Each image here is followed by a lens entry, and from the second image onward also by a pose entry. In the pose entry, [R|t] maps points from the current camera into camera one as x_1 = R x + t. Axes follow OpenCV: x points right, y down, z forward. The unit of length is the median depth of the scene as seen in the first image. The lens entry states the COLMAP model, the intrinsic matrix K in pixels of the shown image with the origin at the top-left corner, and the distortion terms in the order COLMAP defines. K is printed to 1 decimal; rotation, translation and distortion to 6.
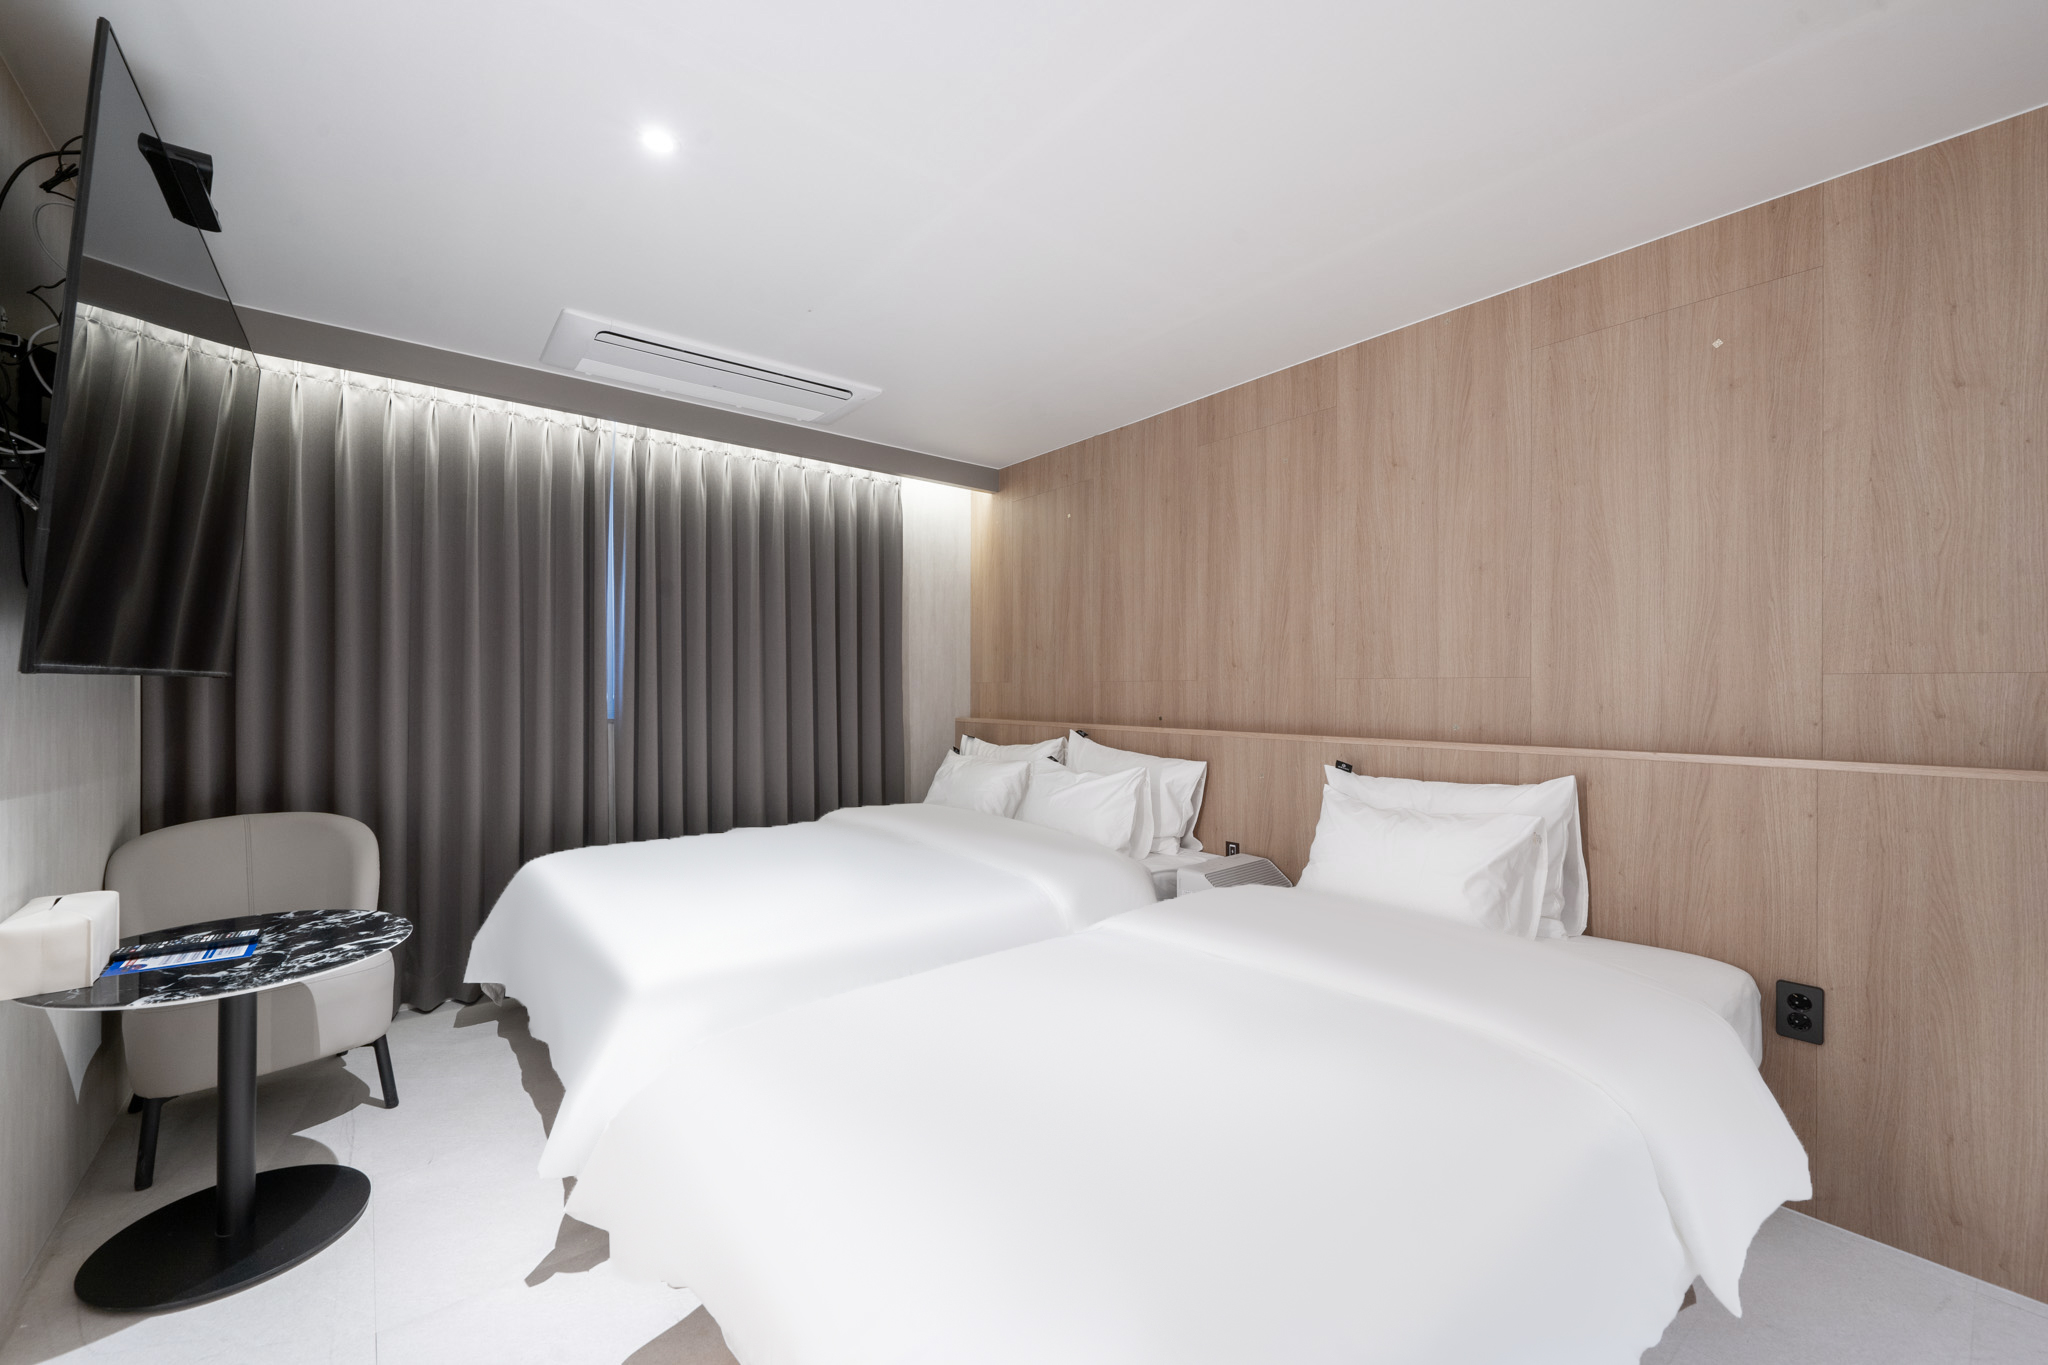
lens RADIAL K [[823.0, 0, 1024.0], [0, 823.0, 682.5], [0, 0, 1]] dist [0.001602, 0.000217]
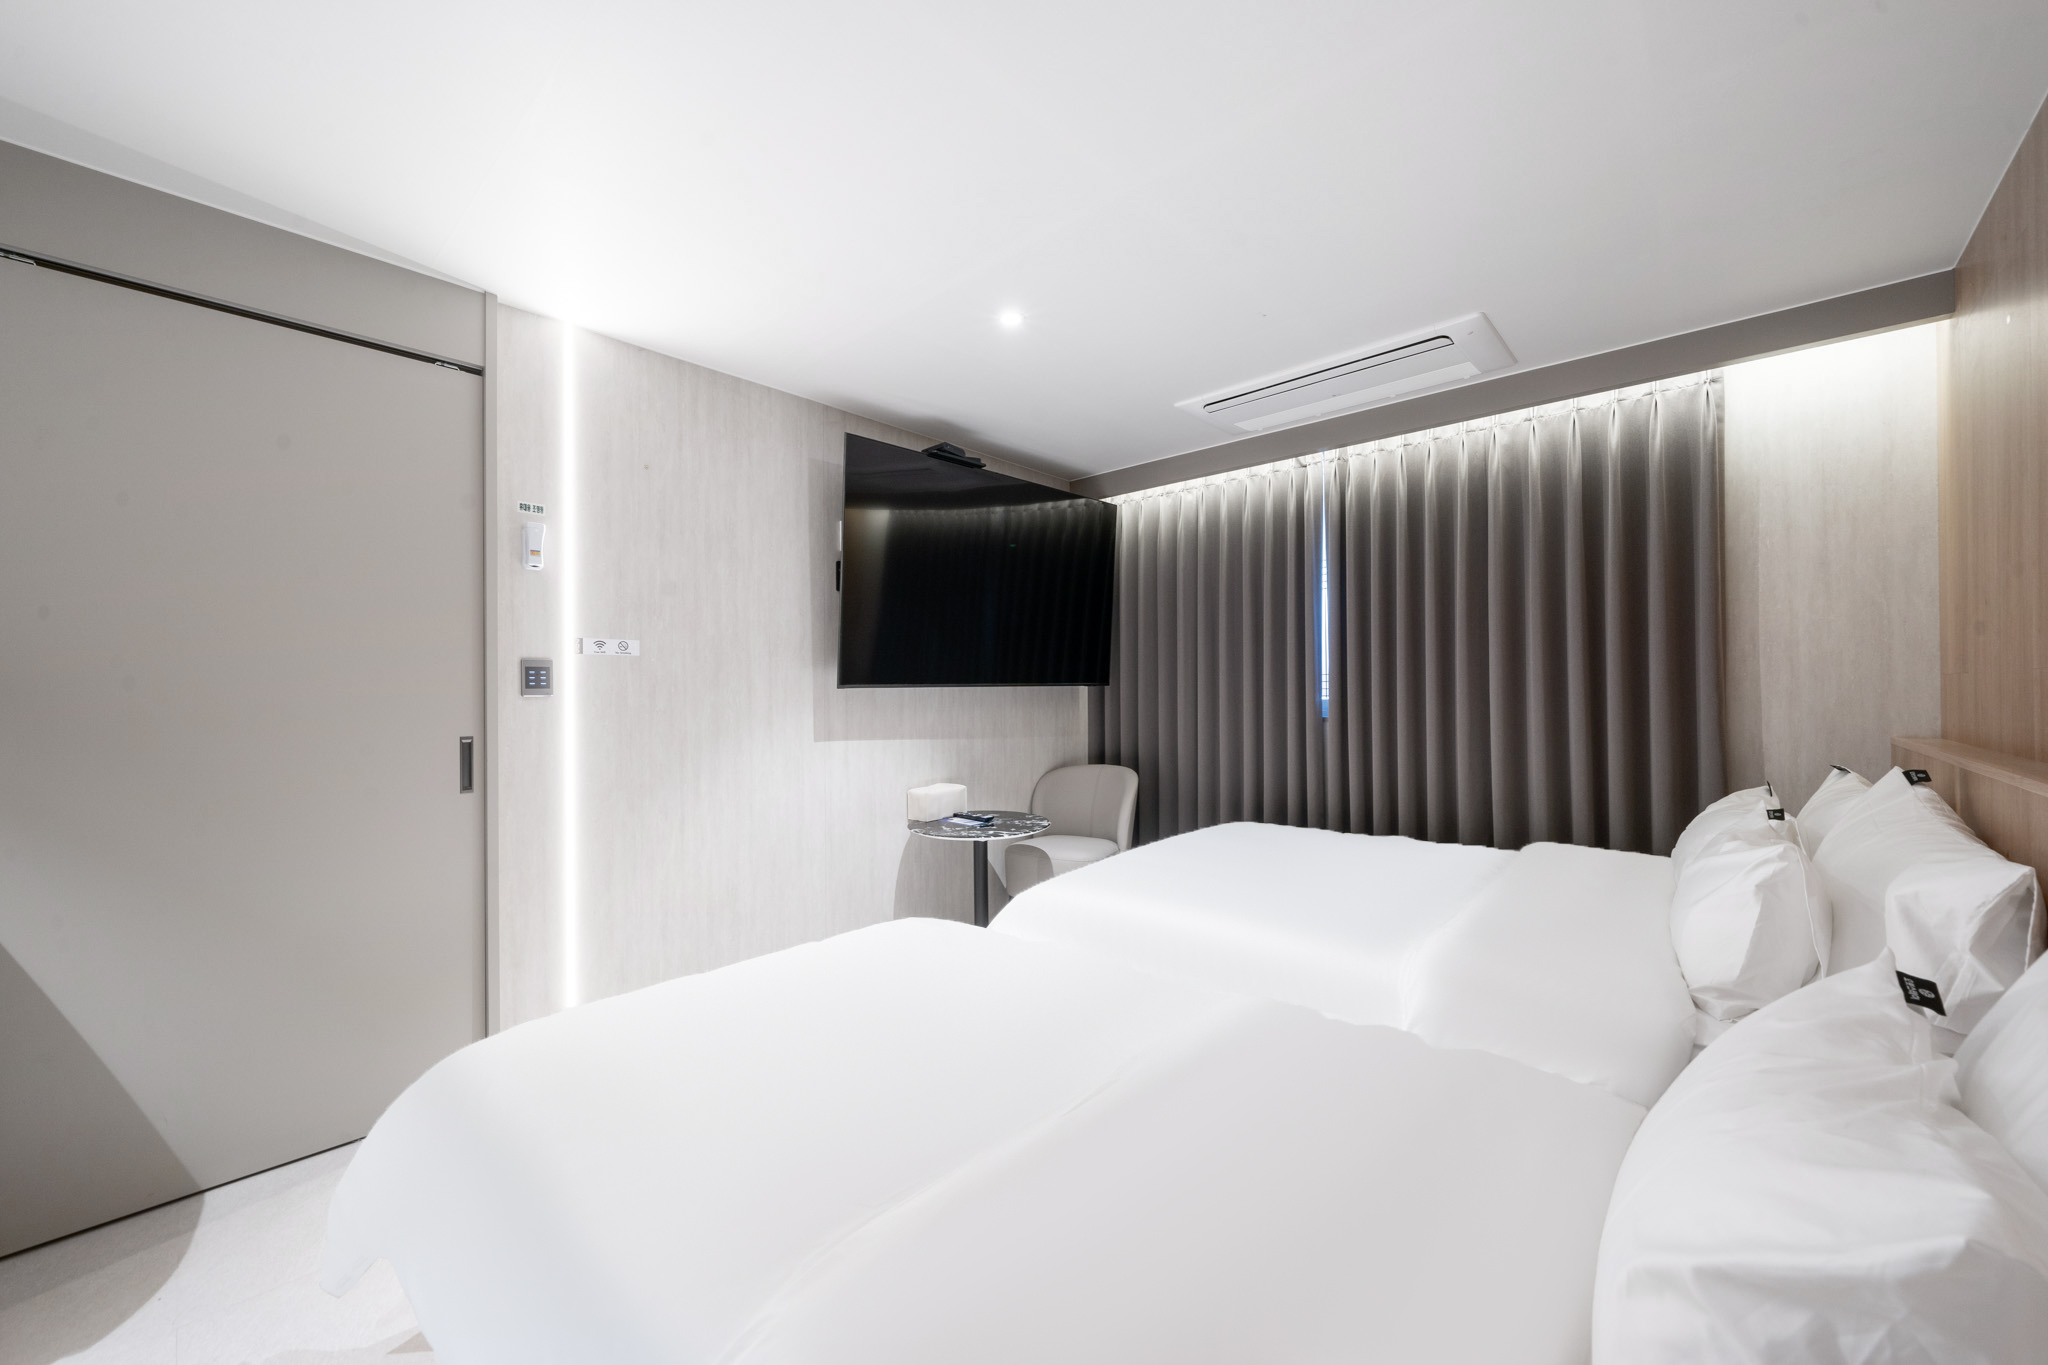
lens RADIAL K [[801.2, 0, 1024.0], [0, 801.2, 682.5], [0, 0, 1]] dist [-0.000093, -0.000016]
pose [[0.127024, -0.016041, -0.991770, 0.520926], [0.013943, 0.999799, -0.014385, 0.006302], [0.991802, -0.012001, 0.127222, 0.451332]]
